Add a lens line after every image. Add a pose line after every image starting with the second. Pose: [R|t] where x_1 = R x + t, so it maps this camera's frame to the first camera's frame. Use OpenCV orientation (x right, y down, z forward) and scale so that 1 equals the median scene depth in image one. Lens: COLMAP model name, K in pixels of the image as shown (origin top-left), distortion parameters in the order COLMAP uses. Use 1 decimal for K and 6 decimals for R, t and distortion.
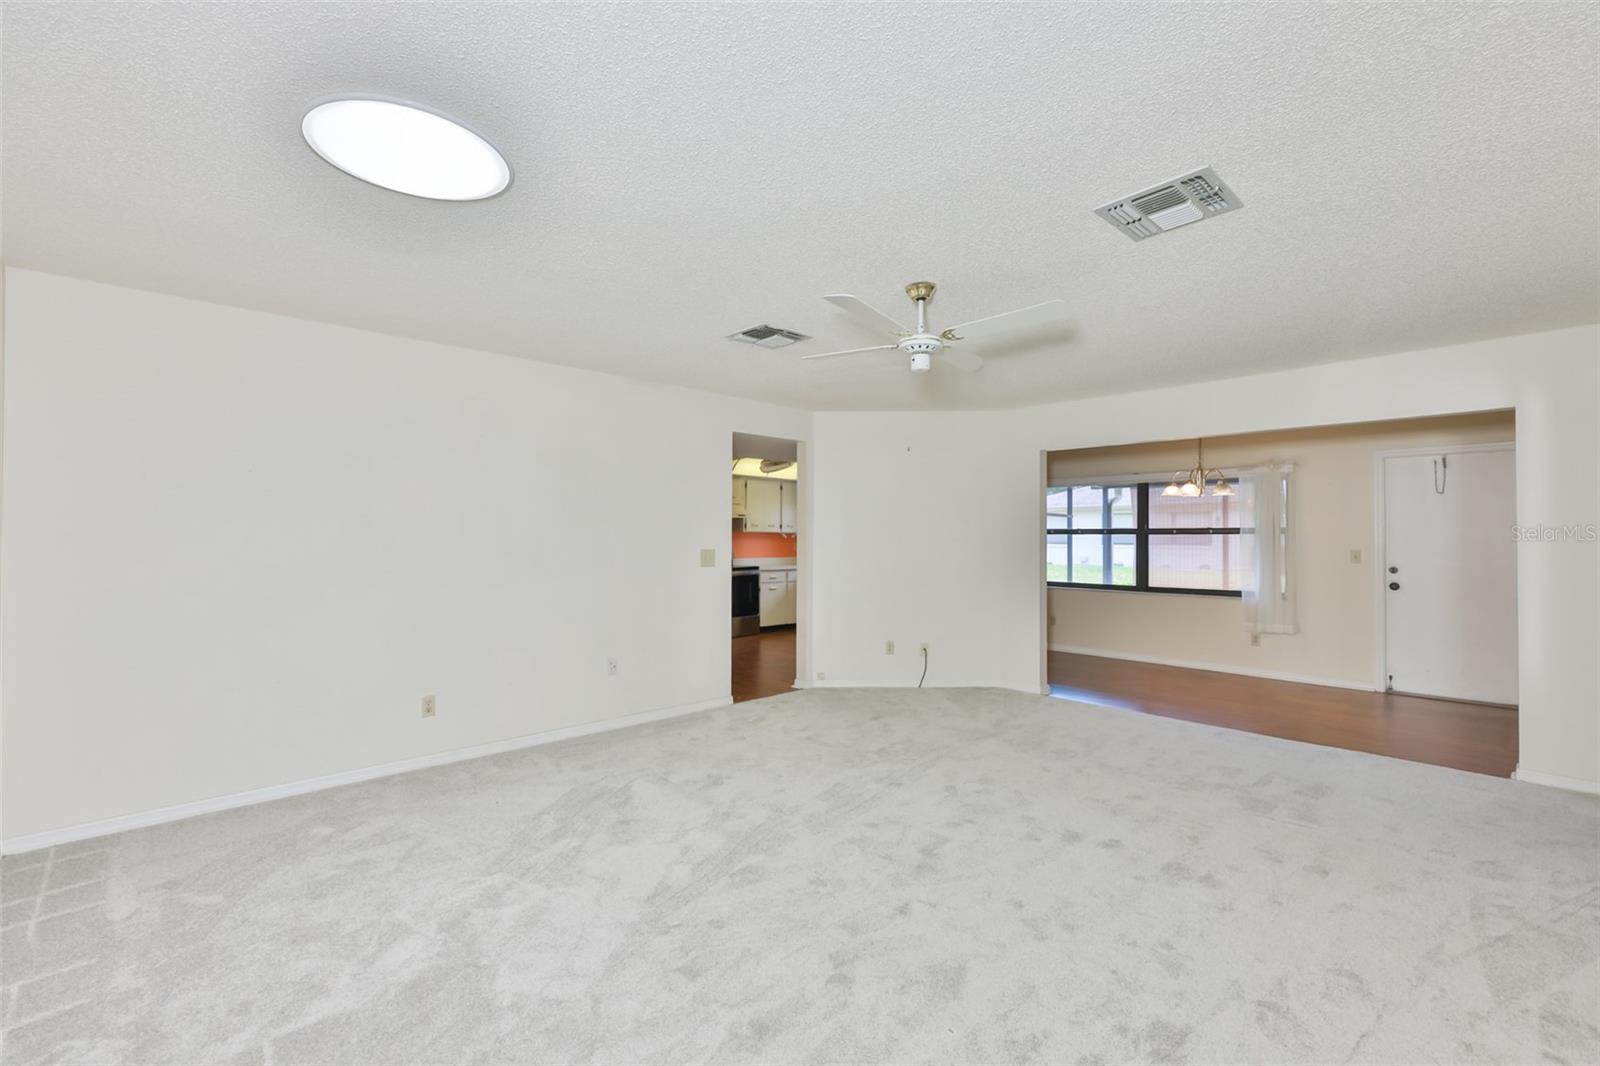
lens RADIAL K [[693.7, 0, 808.4], [0, 693.7, 529.5], [0, 0, 1]] dist [0.000146, 0.000438]
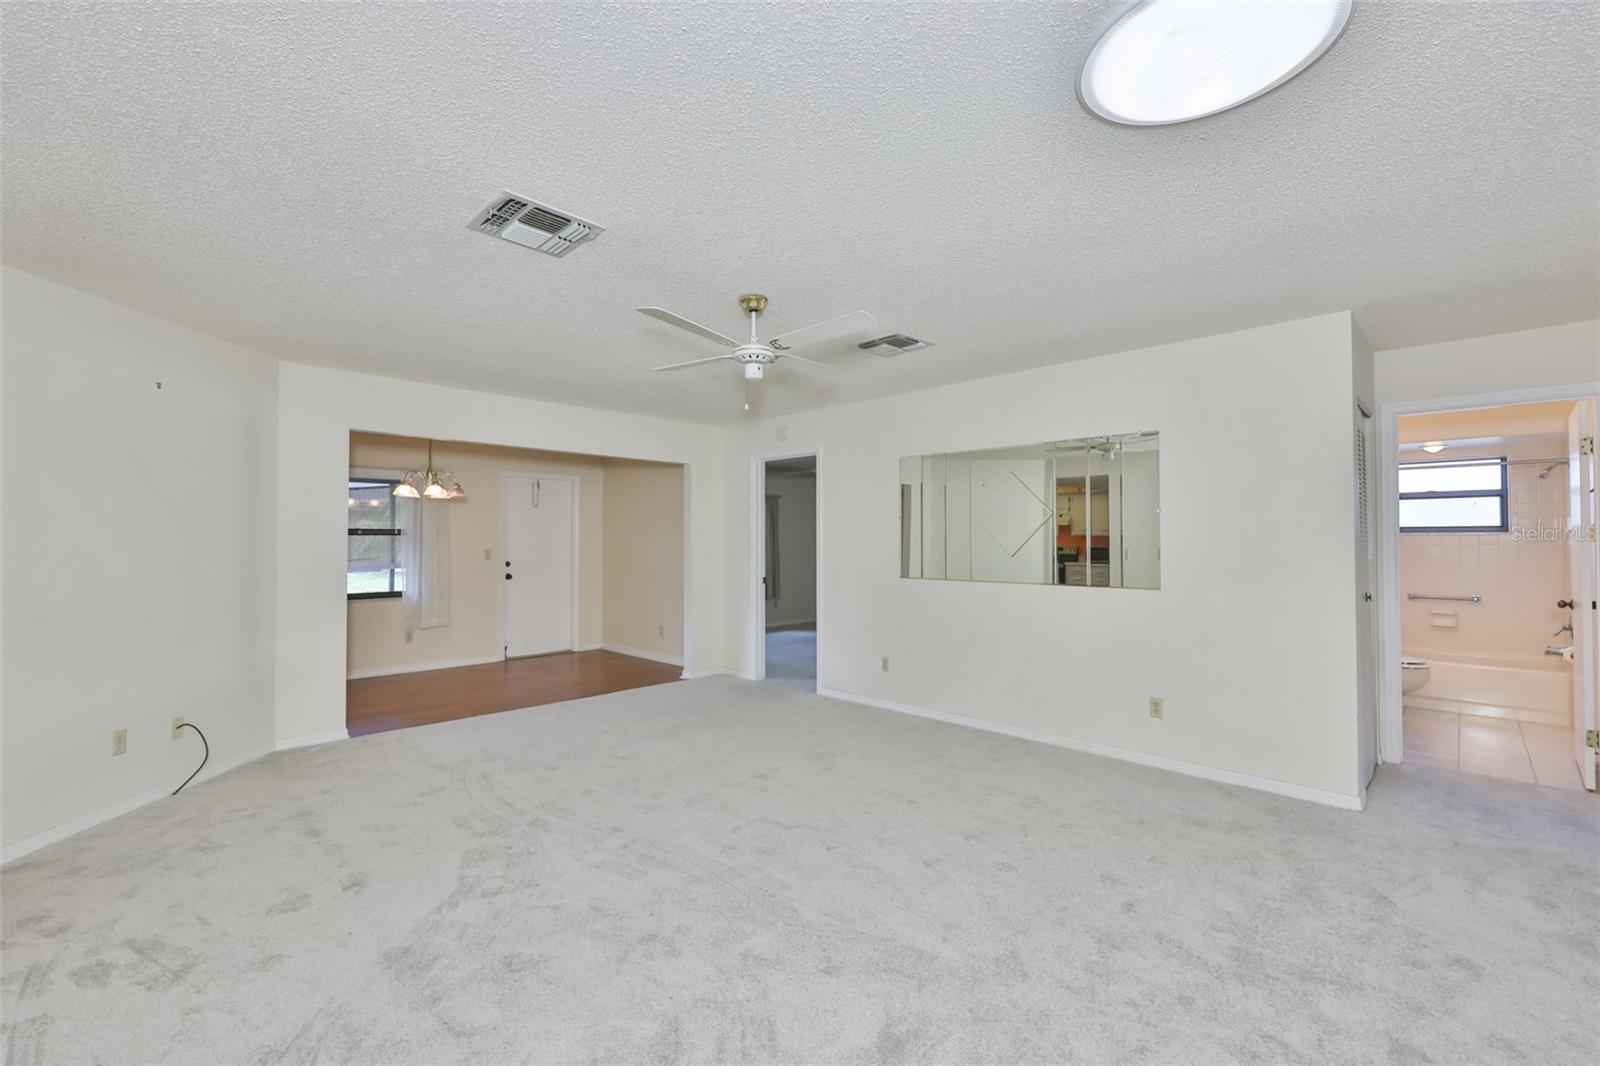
lens RADIAL K [[693.7, 0, 792.1], [0, 693.7, 537.5], [0, 0, 1]] dist [0.000146, 0.000438]
pose [[-0.038903, 0.002981, 0.999239, -0.466909], [-0.017388, 0.999842, -0.003659, 0.004462], [-0.999092, -0.017517, -0.038845, 0.527581]]
